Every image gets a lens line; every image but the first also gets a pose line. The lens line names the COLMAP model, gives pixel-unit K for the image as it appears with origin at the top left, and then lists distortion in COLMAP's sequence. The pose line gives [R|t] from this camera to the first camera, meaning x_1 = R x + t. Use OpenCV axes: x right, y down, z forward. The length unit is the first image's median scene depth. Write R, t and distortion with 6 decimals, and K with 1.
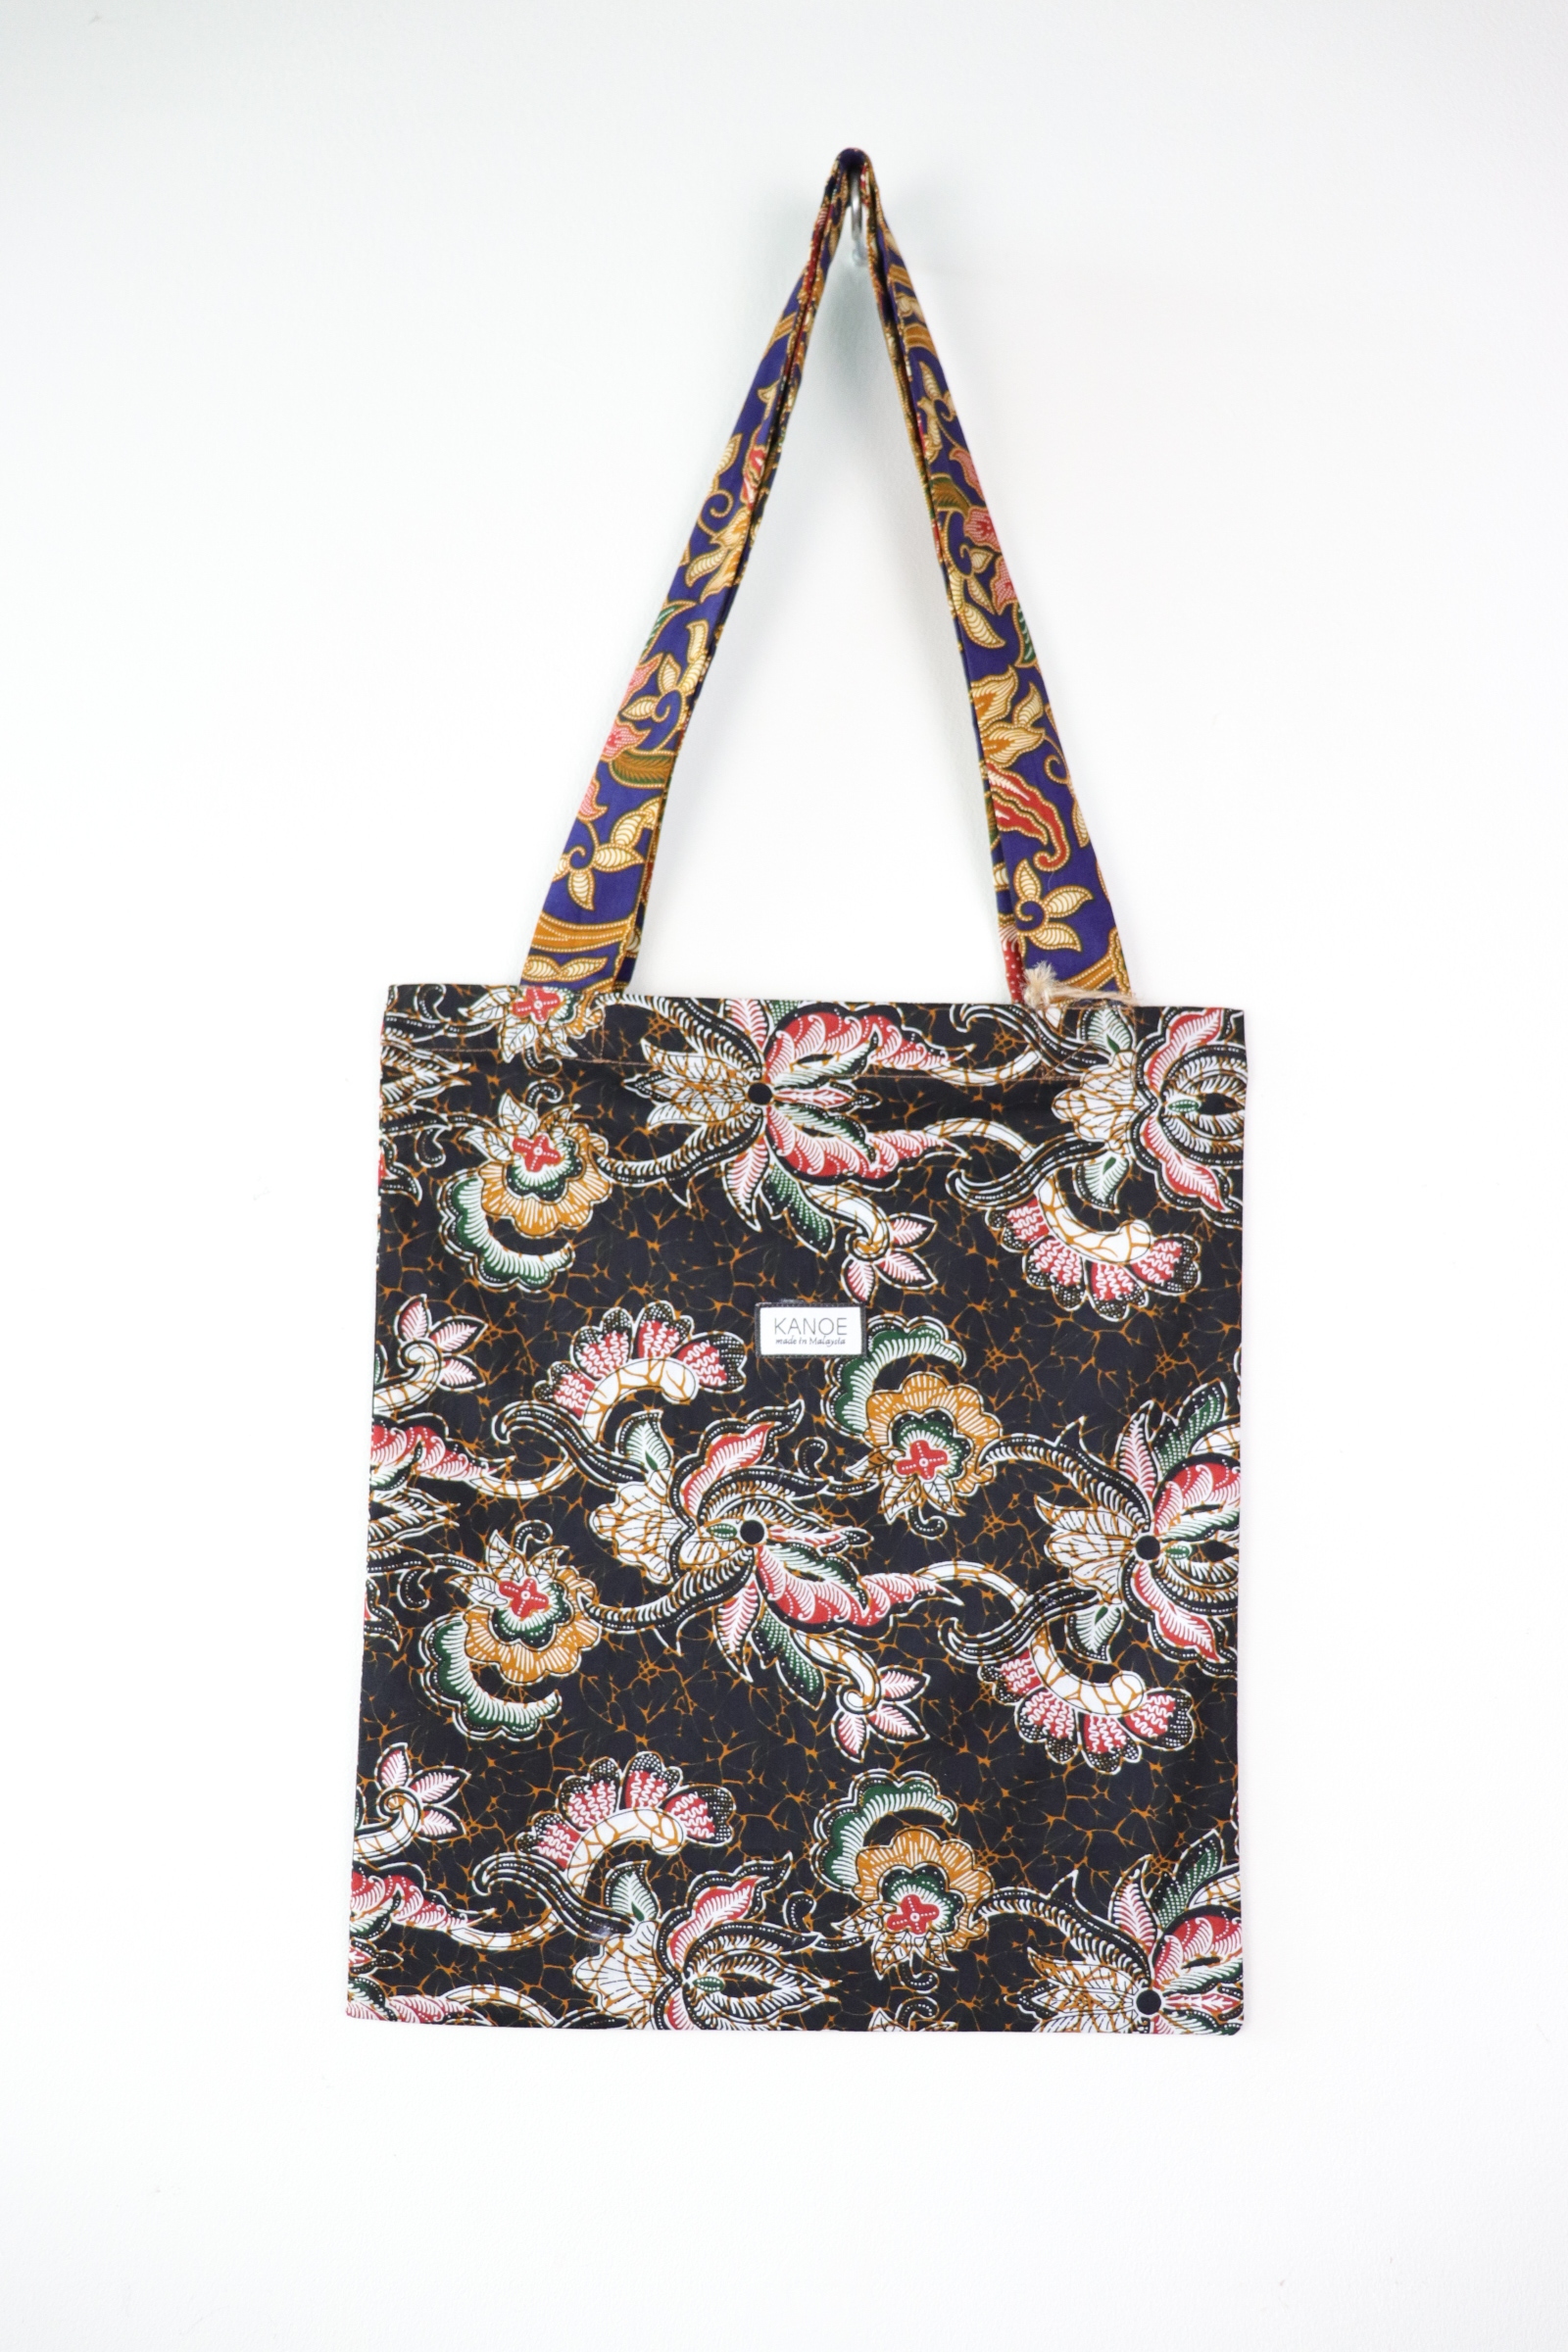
lens RADIAL K [[3747.2, 0, 784.7], [0, 3747.2, 1169.9], [0, 0, 1]] dist [-0.041623, 0.000000]
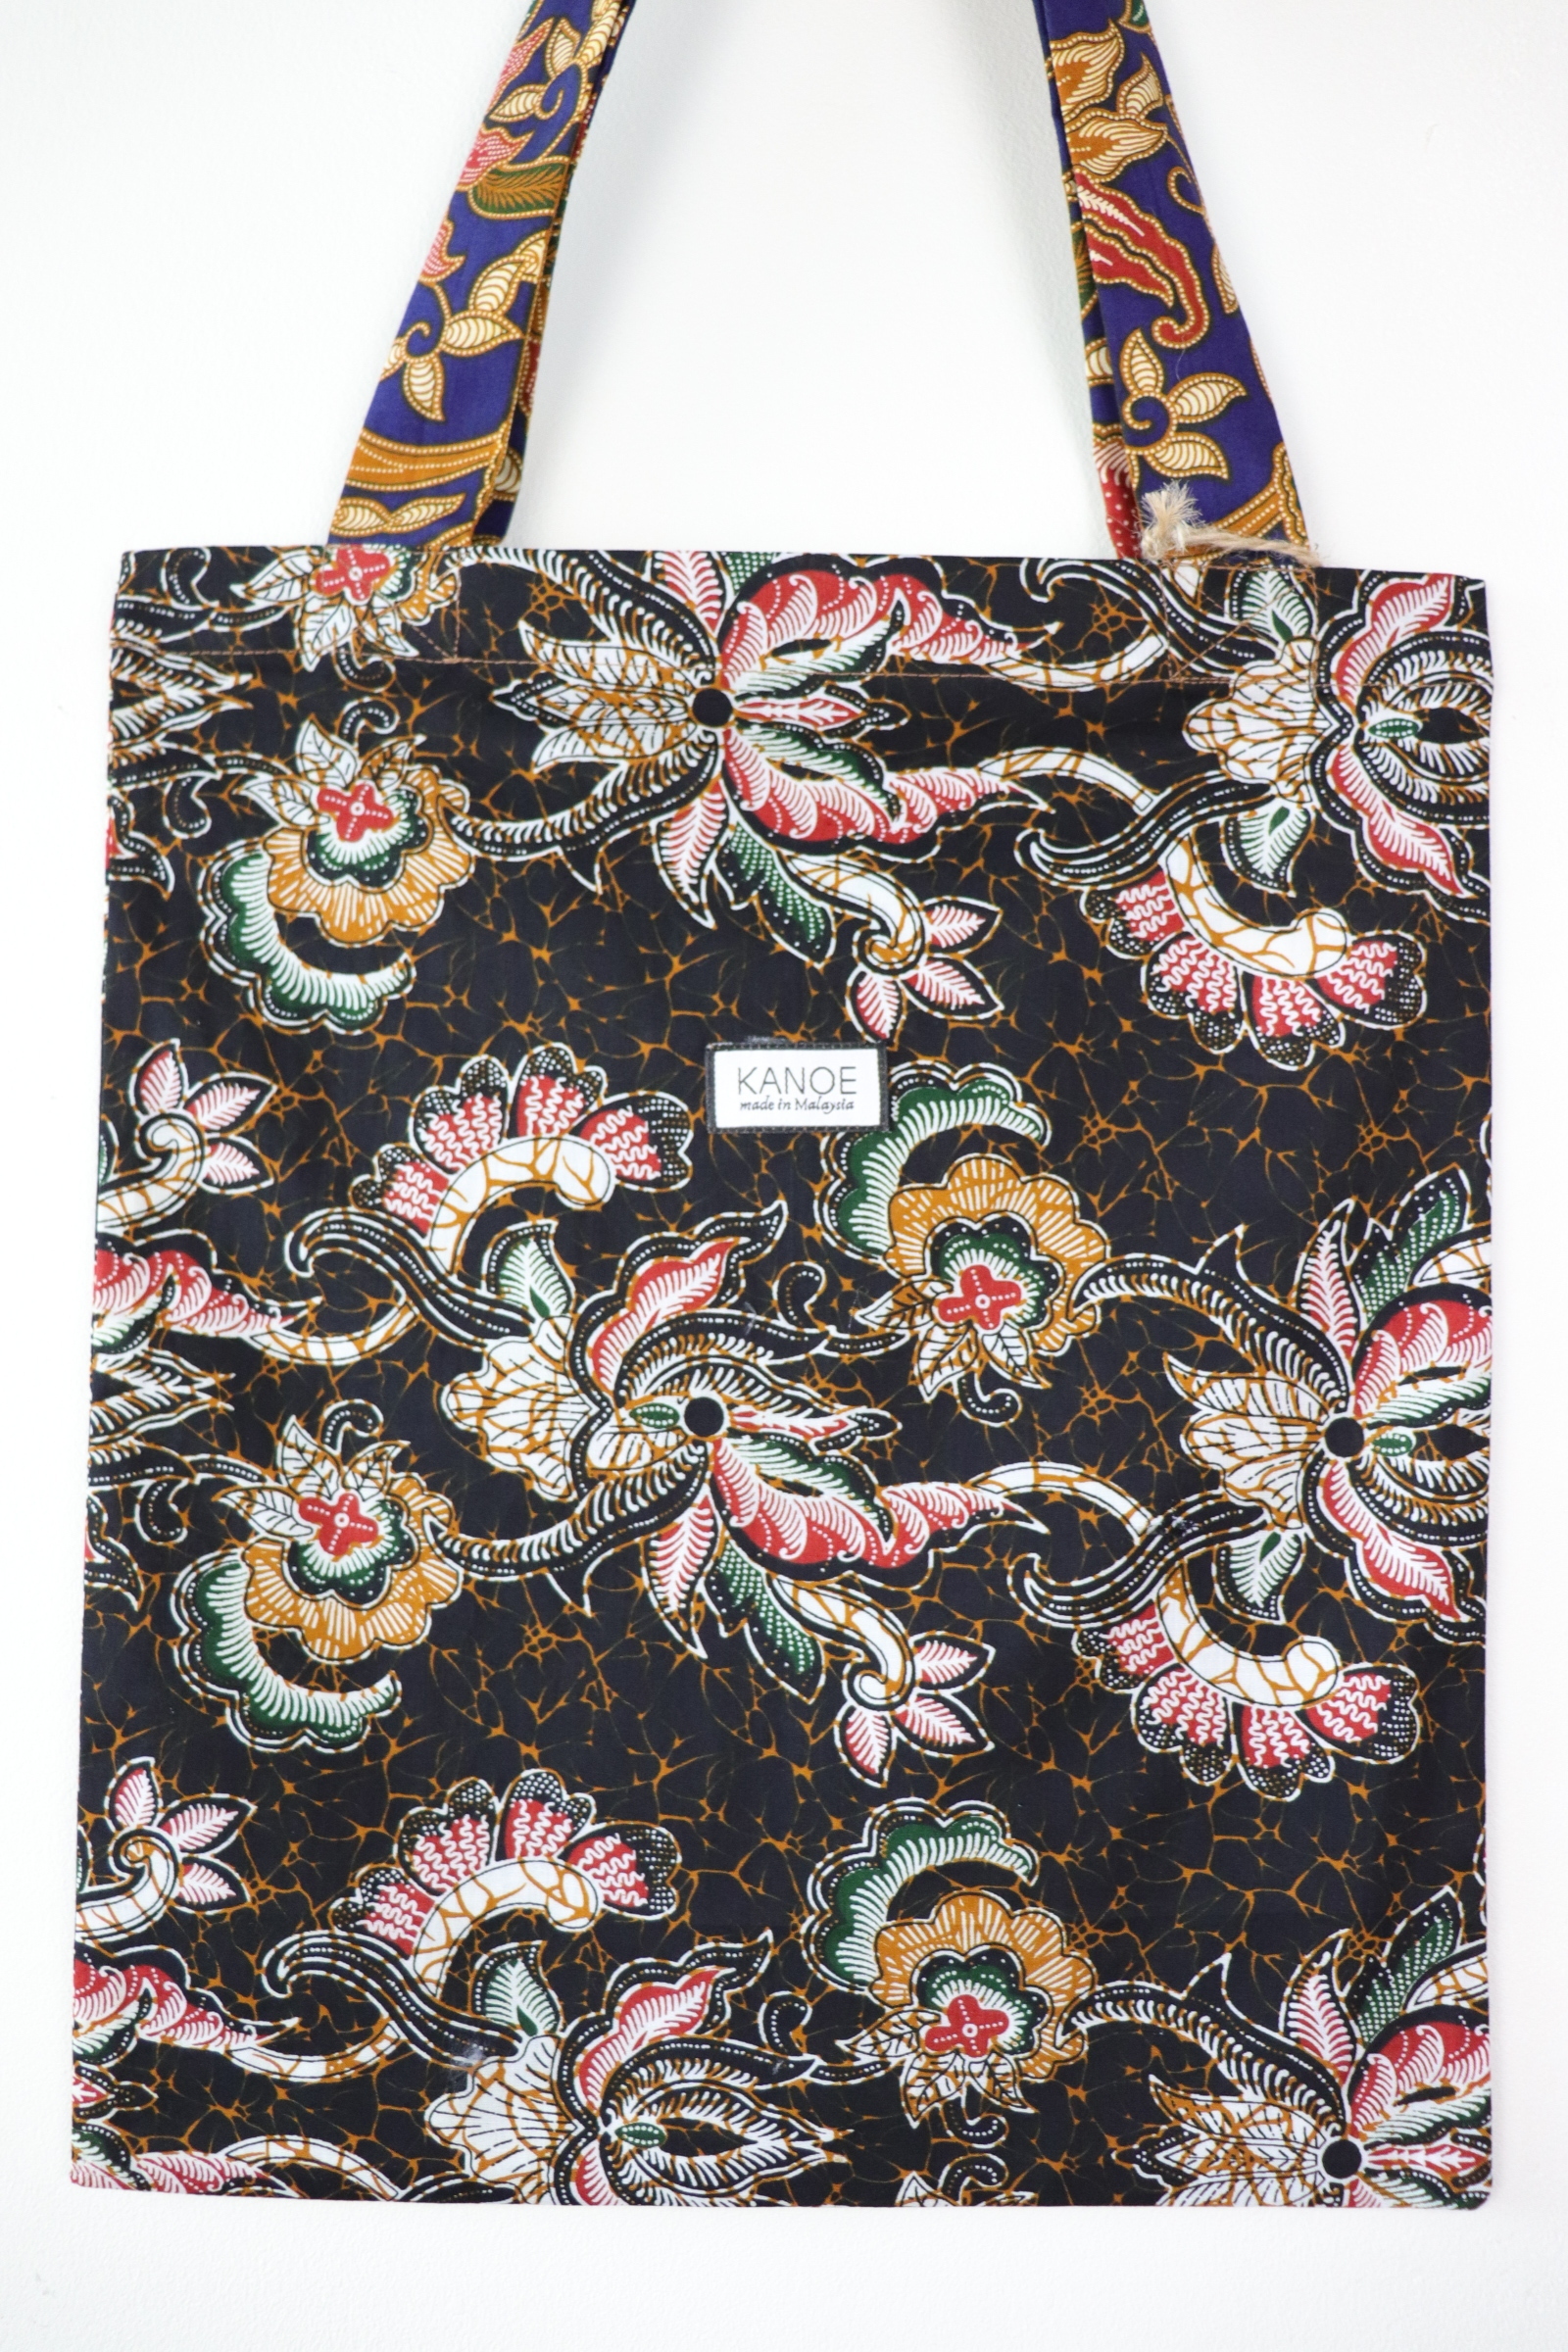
lens RADIAL K [[3747.2, 0, 776.2], [0, 3747.2, 1175.3], [0, 0, 1]] dist [-0.041623, 0.000000]
pose [[0.999972, -0.006658, 0.003287, 0.001411], [0.006543, 0.999402, 0.033945, 0.035644], [-0.003511, -0.033923, 0.999418, 0.379561]]
